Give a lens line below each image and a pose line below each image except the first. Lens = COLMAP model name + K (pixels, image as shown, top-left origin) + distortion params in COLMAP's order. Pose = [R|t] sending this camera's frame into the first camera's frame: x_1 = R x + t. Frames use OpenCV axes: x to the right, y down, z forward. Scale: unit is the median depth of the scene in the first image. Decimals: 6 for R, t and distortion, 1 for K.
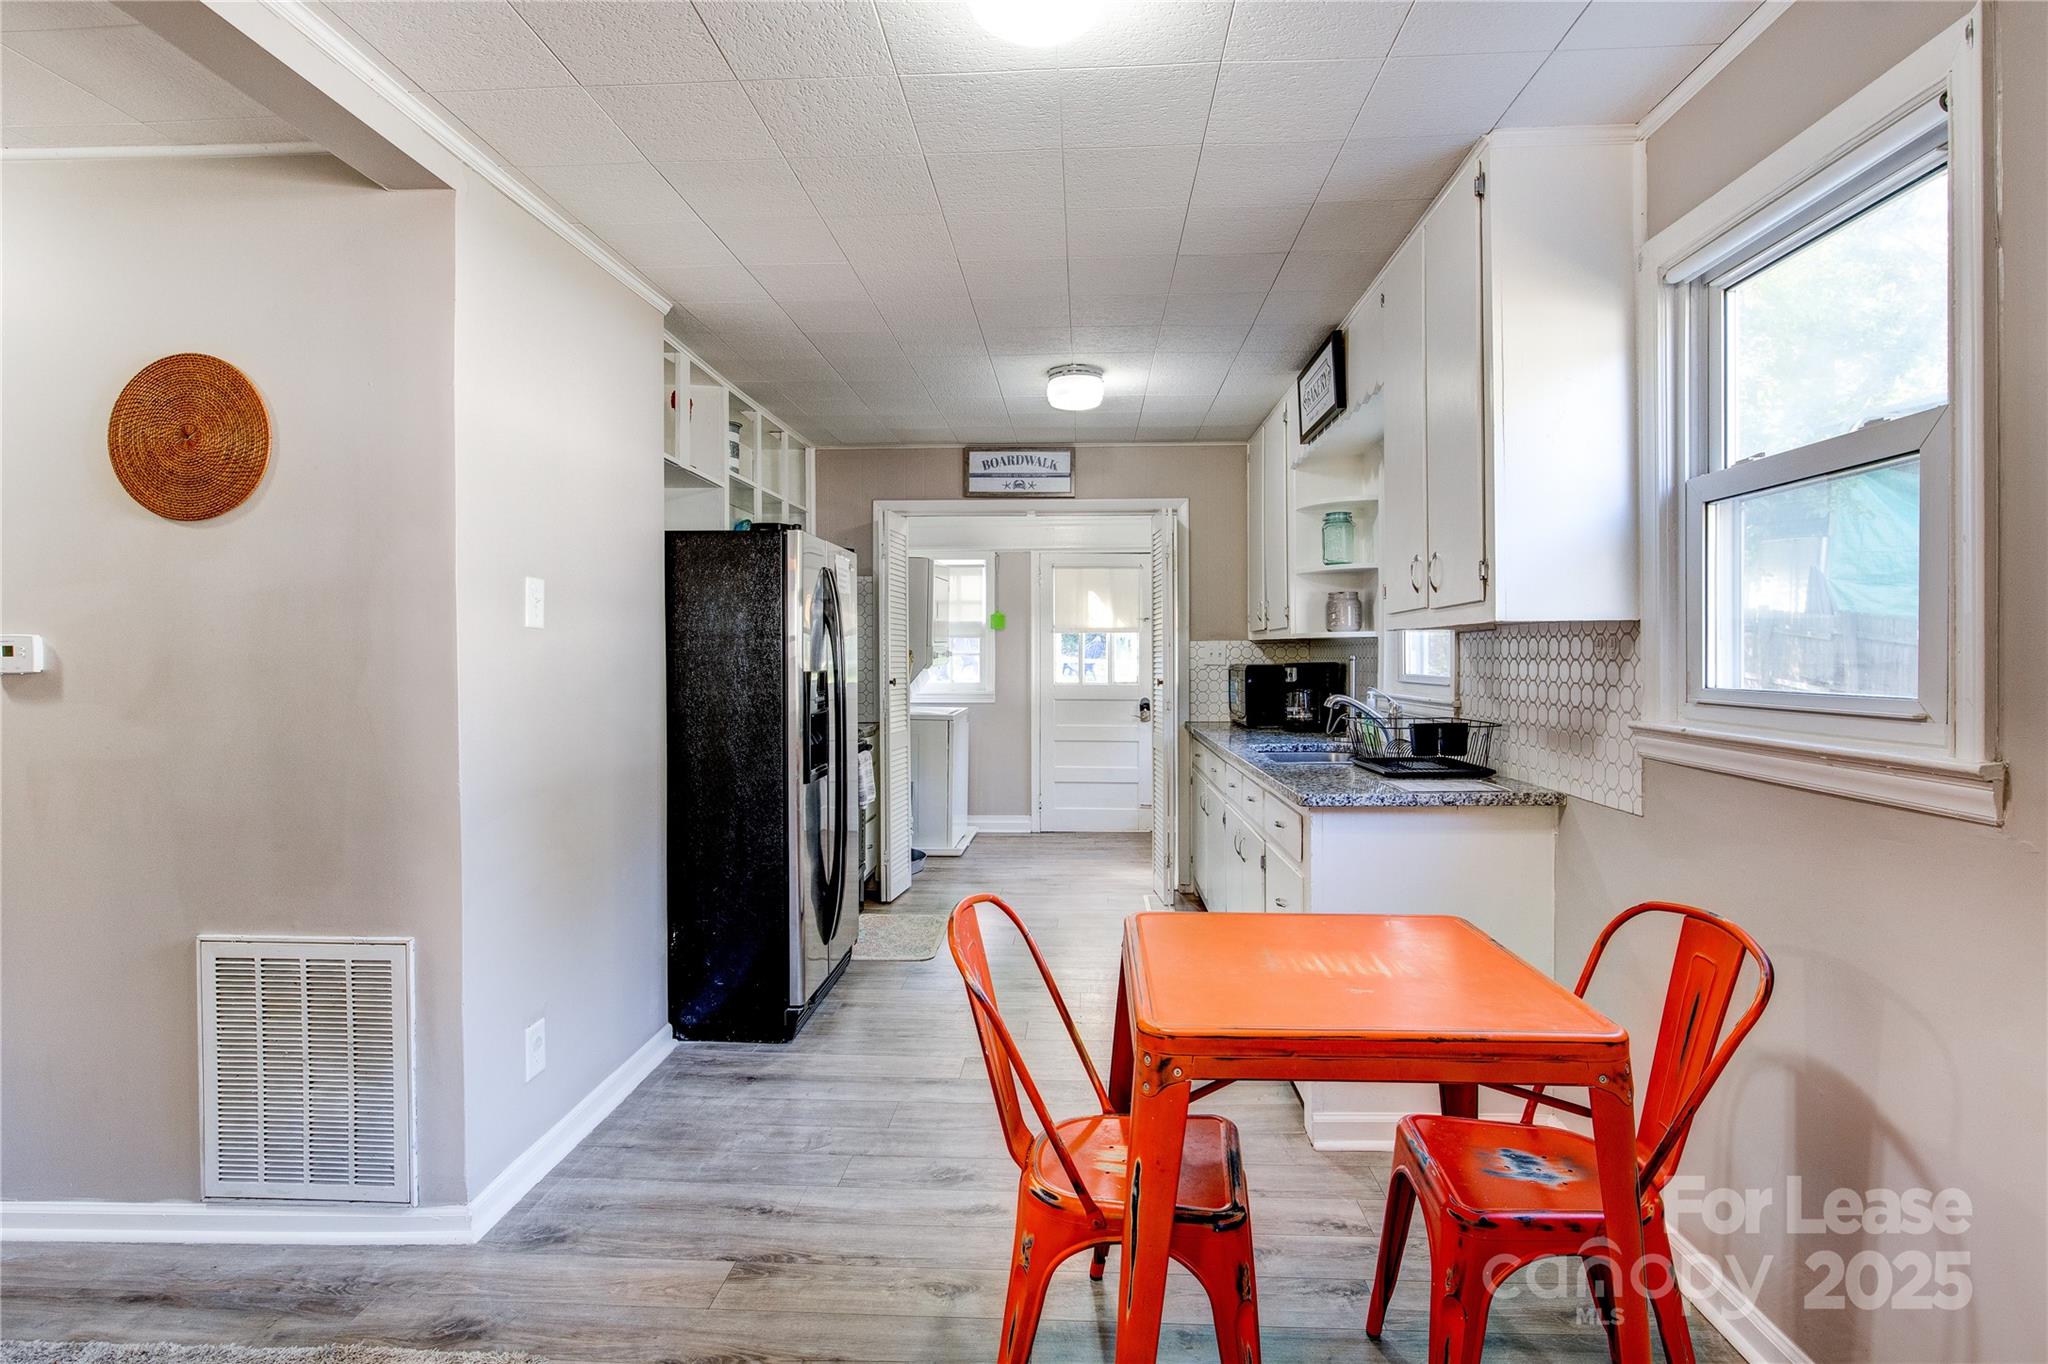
lens RADIAL K [[1015.5, 0, 1026.4], [0, 1015.5, 663.2], [0, 0, 1]] dist [-0.001286, 0.000216]
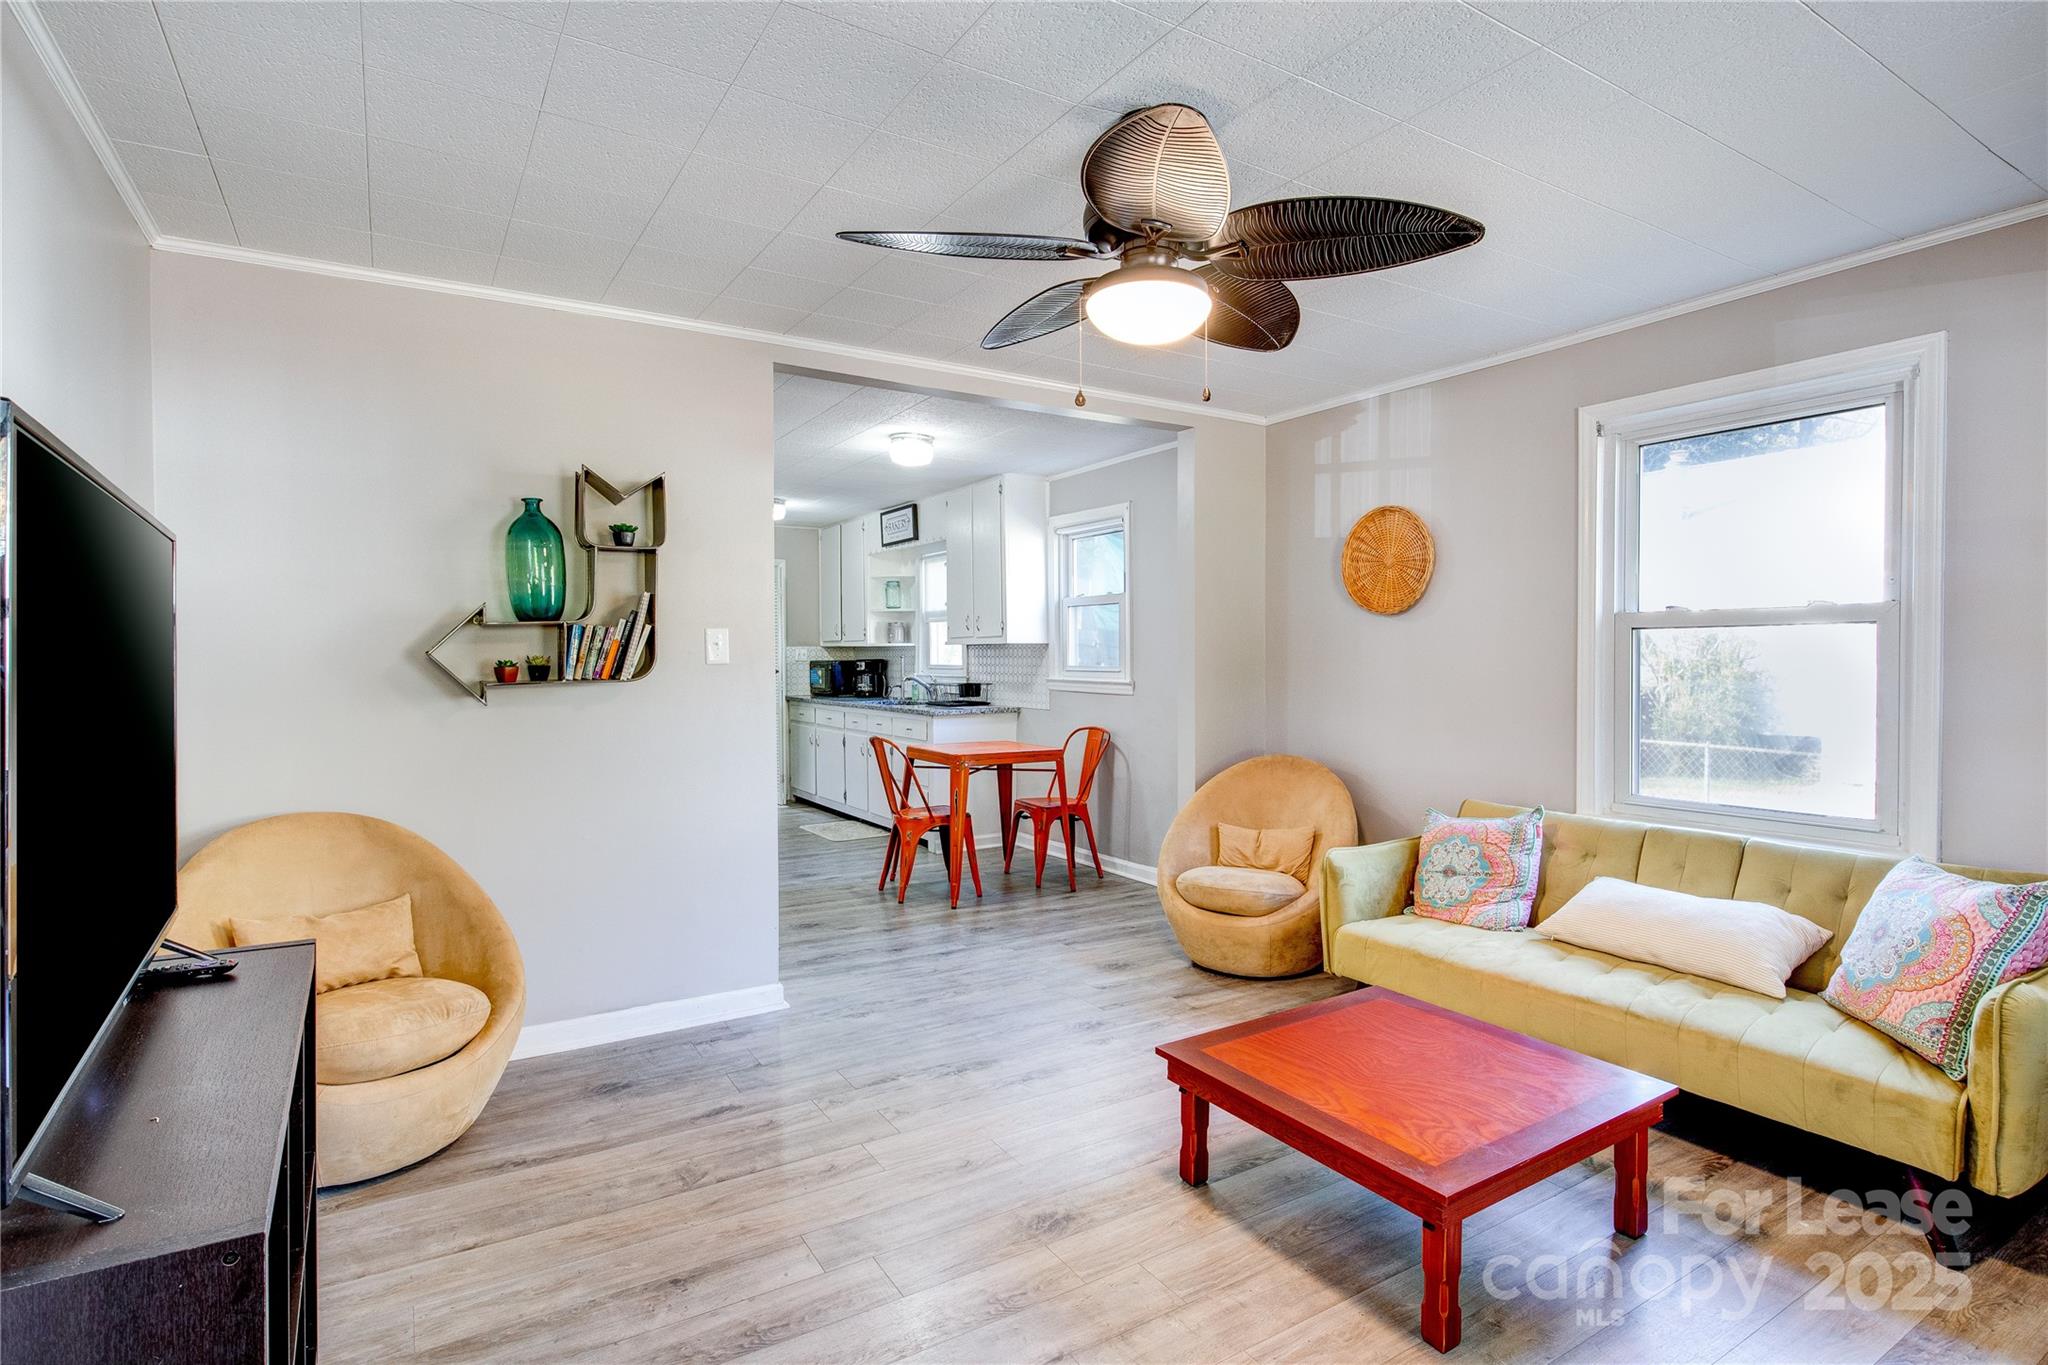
lens RADIAL K [[1015.5, 0, 1026.4], [0, 1015.5, 663.7], [0, 0, 1]] dist [-0.001286, 0.000216]
pose [[0.814163, -0.010691, 0.580538, -0.646473], [0.009152, 0.999943, 0.005581, -0.000190], [-0.580564, 0.000769, 0.814214, -0.760335]]
